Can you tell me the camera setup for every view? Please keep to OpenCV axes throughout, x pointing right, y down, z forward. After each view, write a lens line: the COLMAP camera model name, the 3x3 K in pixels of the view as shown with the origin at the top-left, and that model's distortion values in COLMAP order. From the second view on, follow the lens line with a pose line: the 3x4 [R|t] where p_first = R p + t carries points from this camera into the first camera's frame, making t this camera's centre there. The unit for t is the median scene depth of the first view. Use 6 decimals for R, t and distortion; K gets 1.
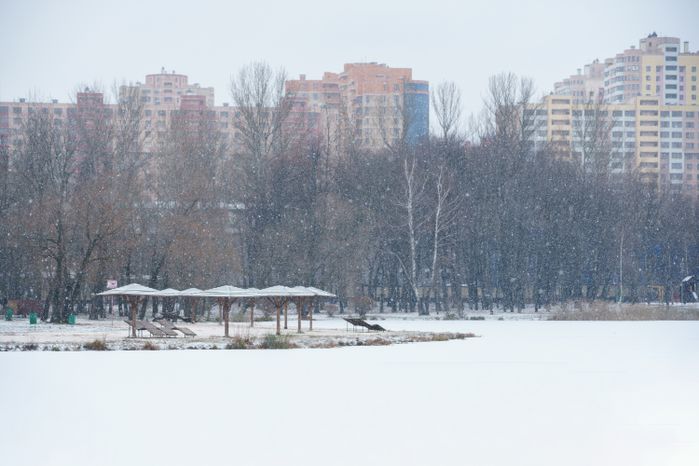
lens RADIAL K [[2249.6, 0, 349.5], [0, 2249.6, 233.0], [0, 0, 1]] dist [0.241818, 1.697487]
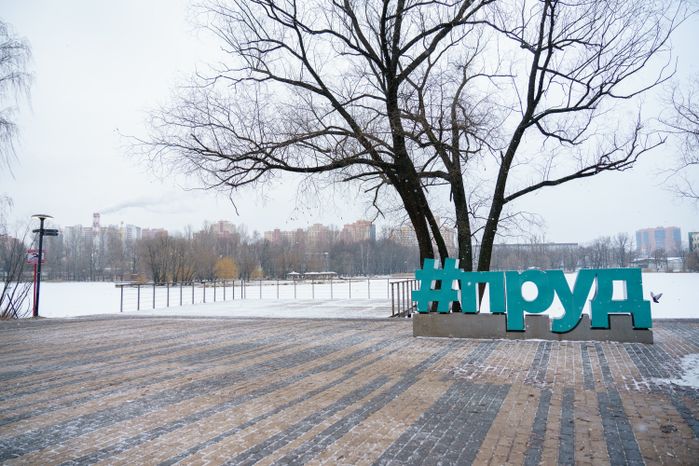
lens RADIAL K [[521.0, 0, 349.5], [0, 521.0, 233.0], [0, 0, 1]] dist [0.027404, 0.000430]
pose [[0.999402, -0.023264, -0.025591, 0.023796], [0.021980, 0.998539, -0.049368, -0.001987], [0.026702, 0.048776, 0.998453, -0.071788]]
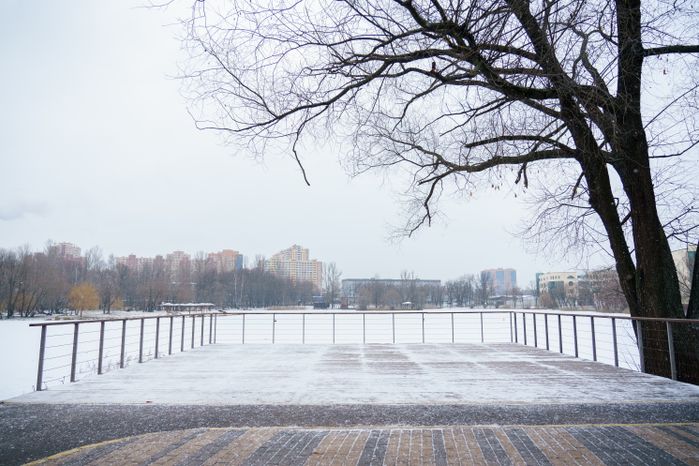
lens RADIAL K [[521.0, 0, 349.5], [0, 521.0, 233.0], [0, 0, 1]] dist [0.027404, 0.000430]
pose [[0.972417, 0.028382, 0.231515, 0.003656], [-0.003195, 0.994097, -0.108452, -0.001464], [-0.233227, 0.104721, 0.966767, -0.037882]]
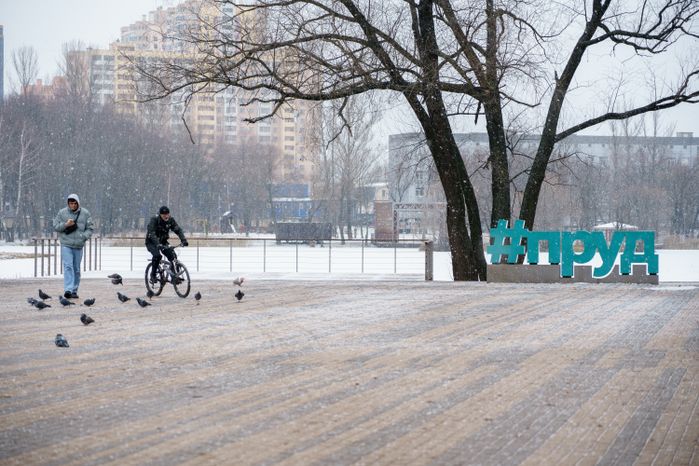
lens RADIAL K [[2249.6, 0, 349.5], [0, 2249.6, 233.0], [0, 0, 1]] dist [0.241818, 1.697487]
pose [[0.981801, 0.005831, 0.189821, -0.015292], [-0.011614, 0.999501, 0.029367, -0.005718], [-0.189555, -0.031037, 0.981379, -0.202800]]
